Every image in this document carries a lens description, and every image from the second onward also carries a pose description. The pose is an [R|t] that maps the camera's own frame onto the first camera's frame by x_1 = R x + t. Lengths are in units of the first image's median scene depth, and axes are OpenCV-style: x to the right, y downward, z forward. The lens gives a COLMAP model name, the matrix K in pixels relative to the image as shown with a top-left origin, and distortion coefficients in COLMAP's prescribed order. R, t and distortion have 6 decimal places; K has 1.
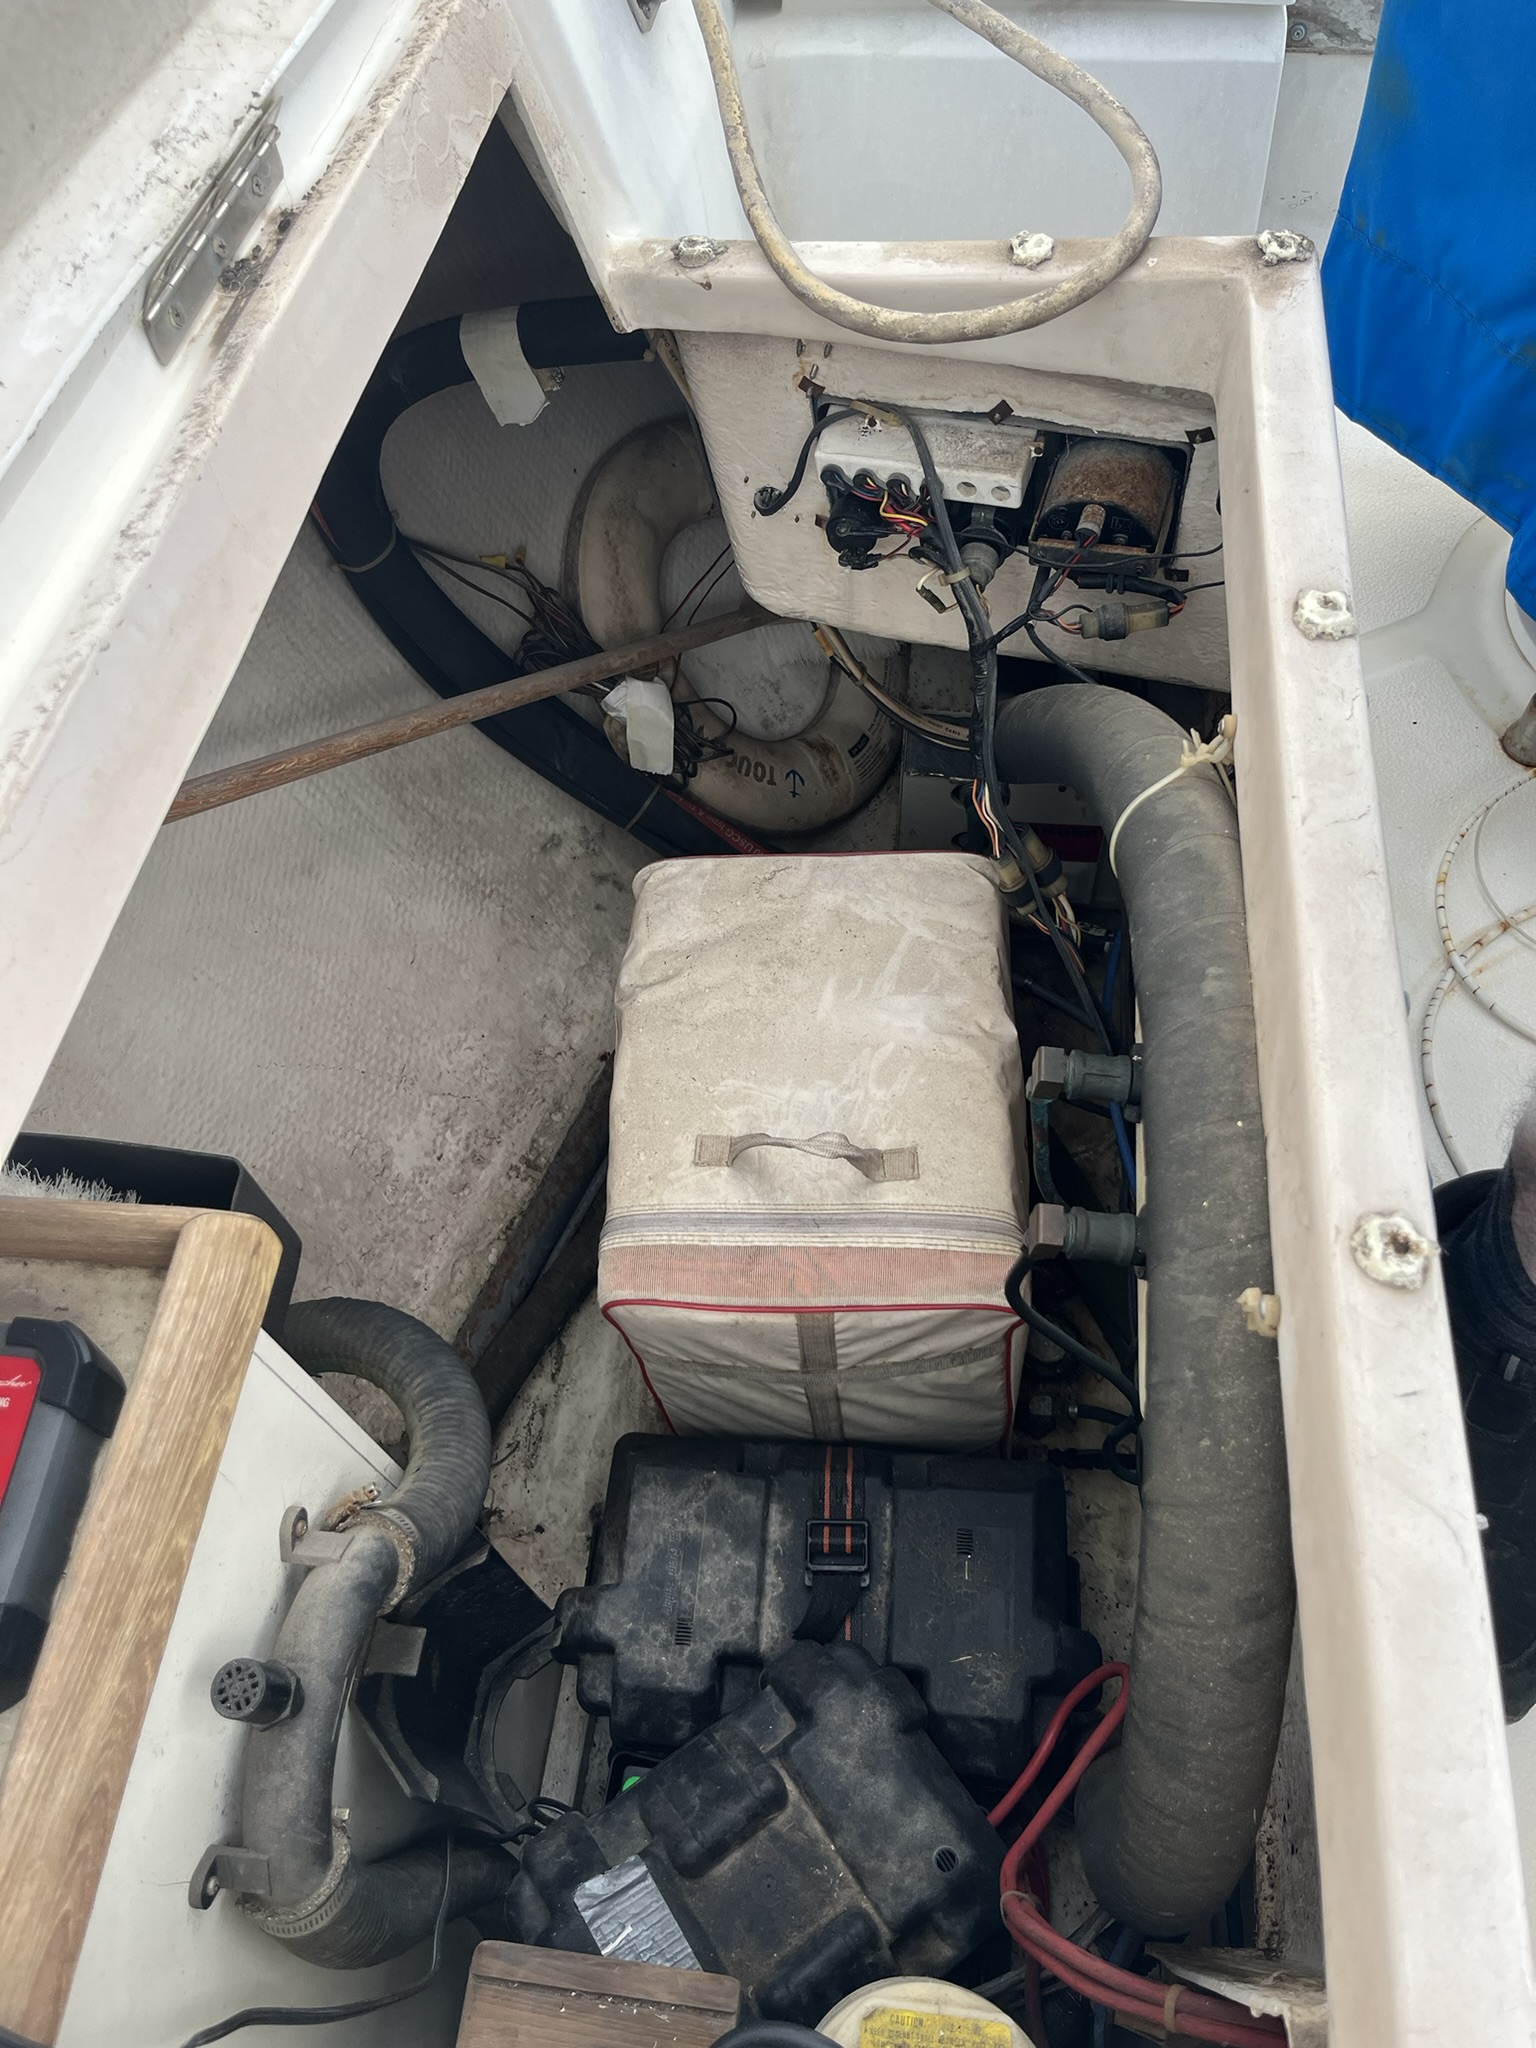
lens RADIAL K [[1556.5, 0, 763.0], [0, 1556.5, 1019.8], [0, 0, 1]] dist [0.085114, -0.126762]
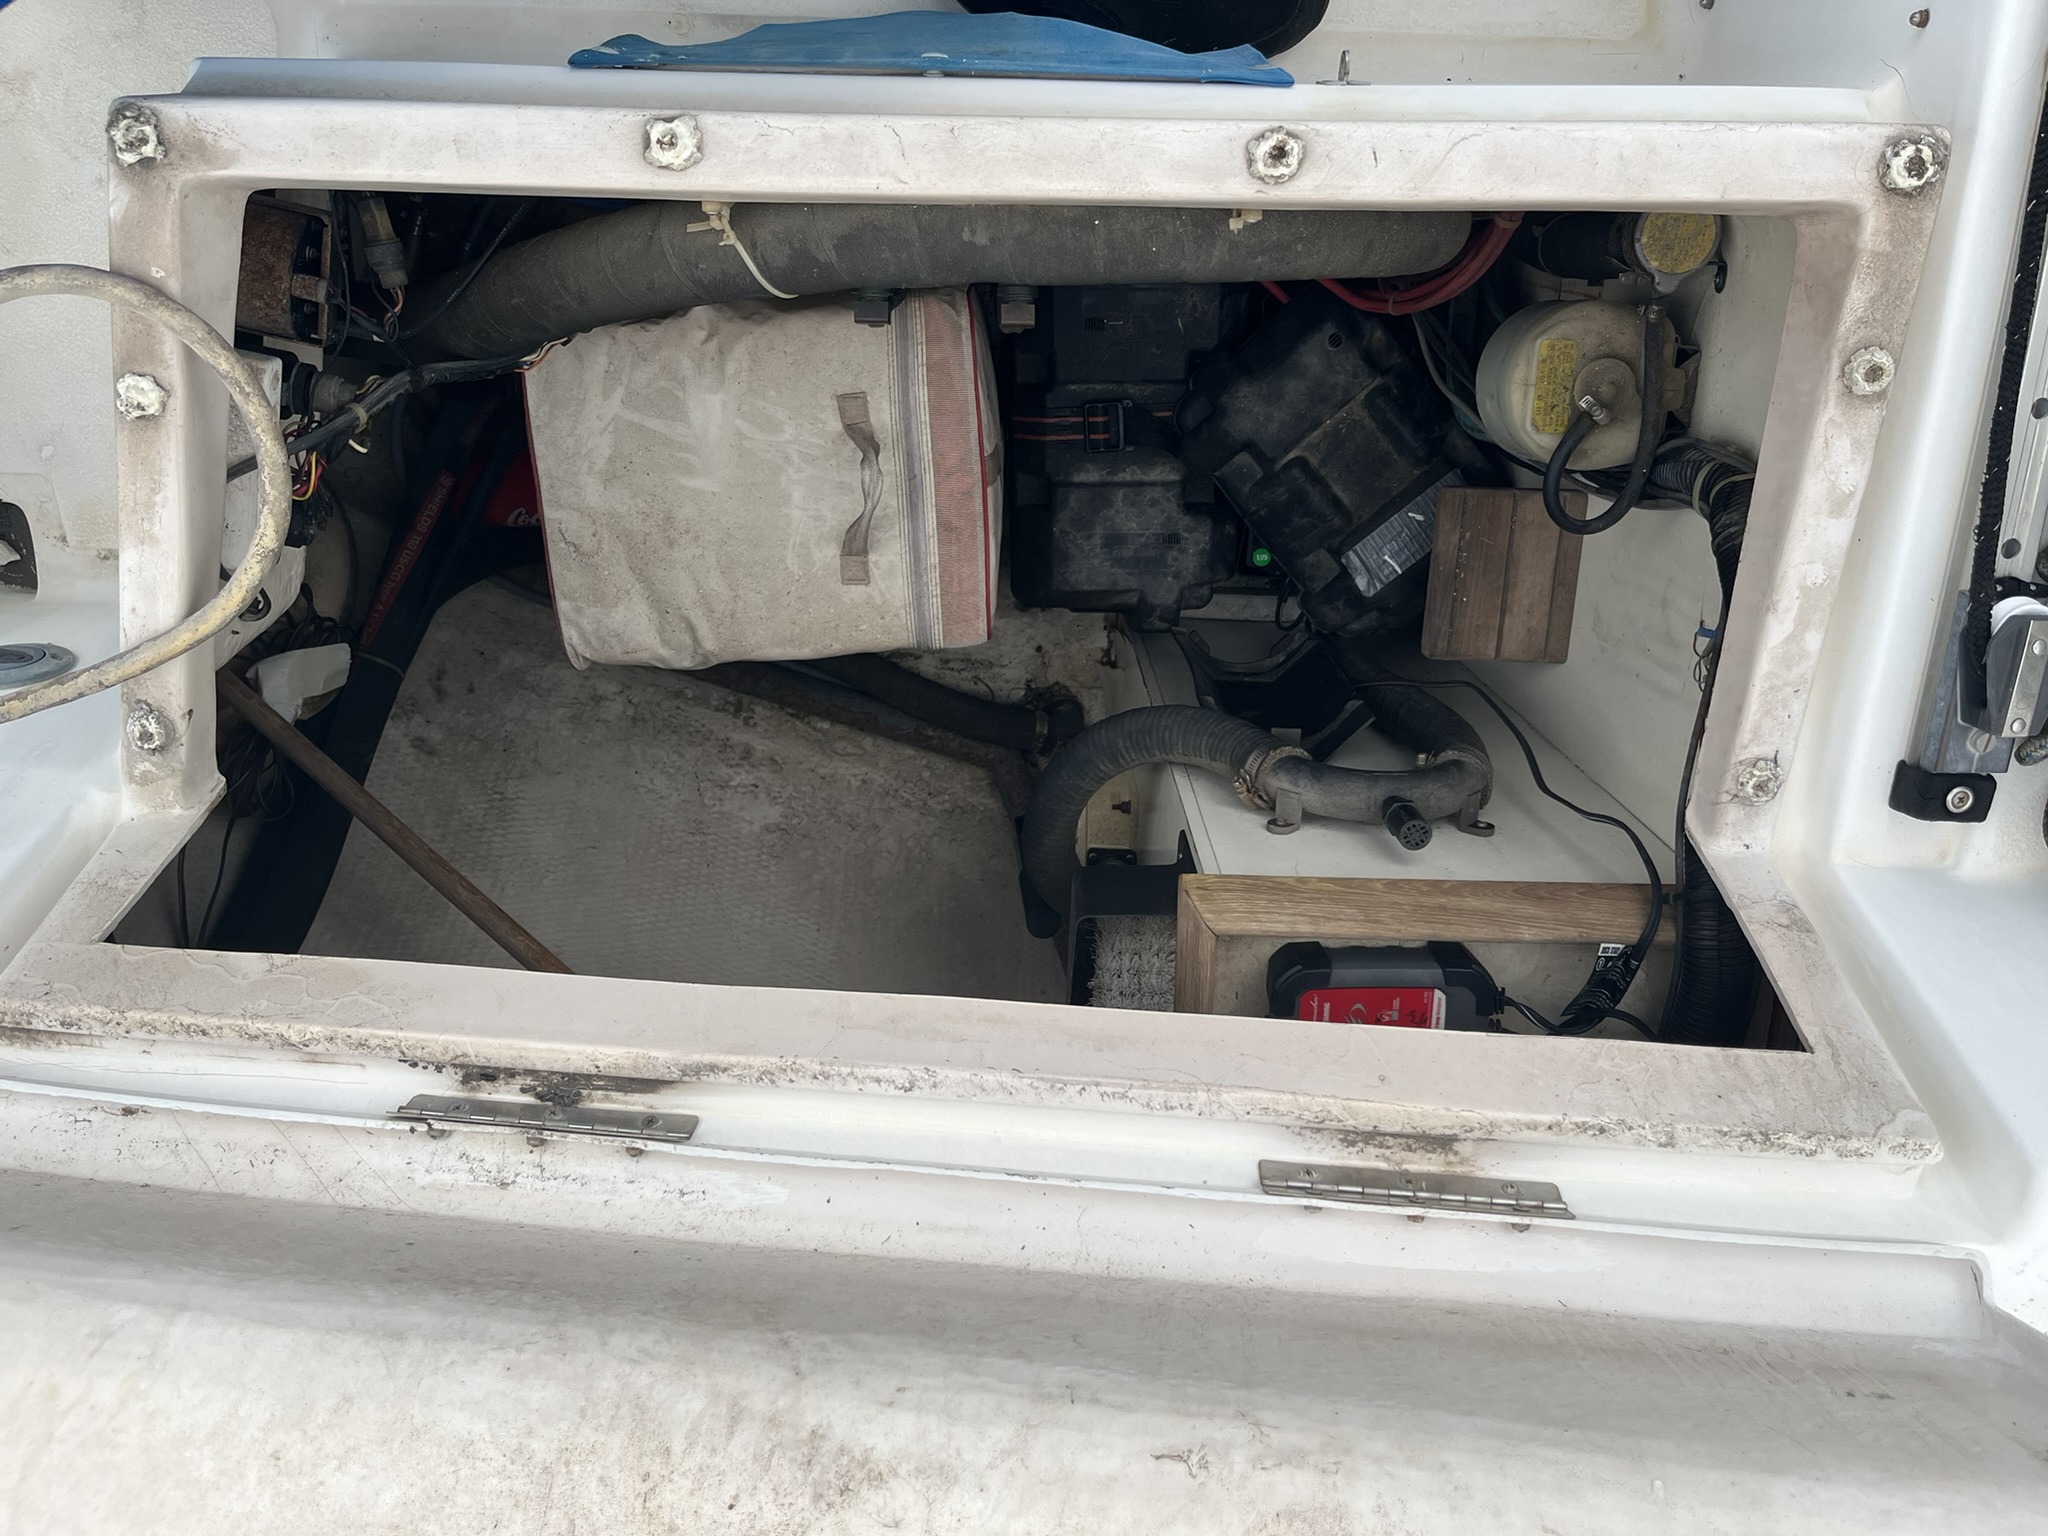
lens RADIAL K [[1556.5, 0, 1035.4], [0, 1556.5, 763.0], [0, 0, 1]] dist [0.085114, -0.126762]
pose [[-0.089487, -0.964208, -0.249588, 0.122629], [0.851462, -0.204070, 0.483081, -0.449030], [-0.516724, -0.169285, 0.839249, -0.112074]]
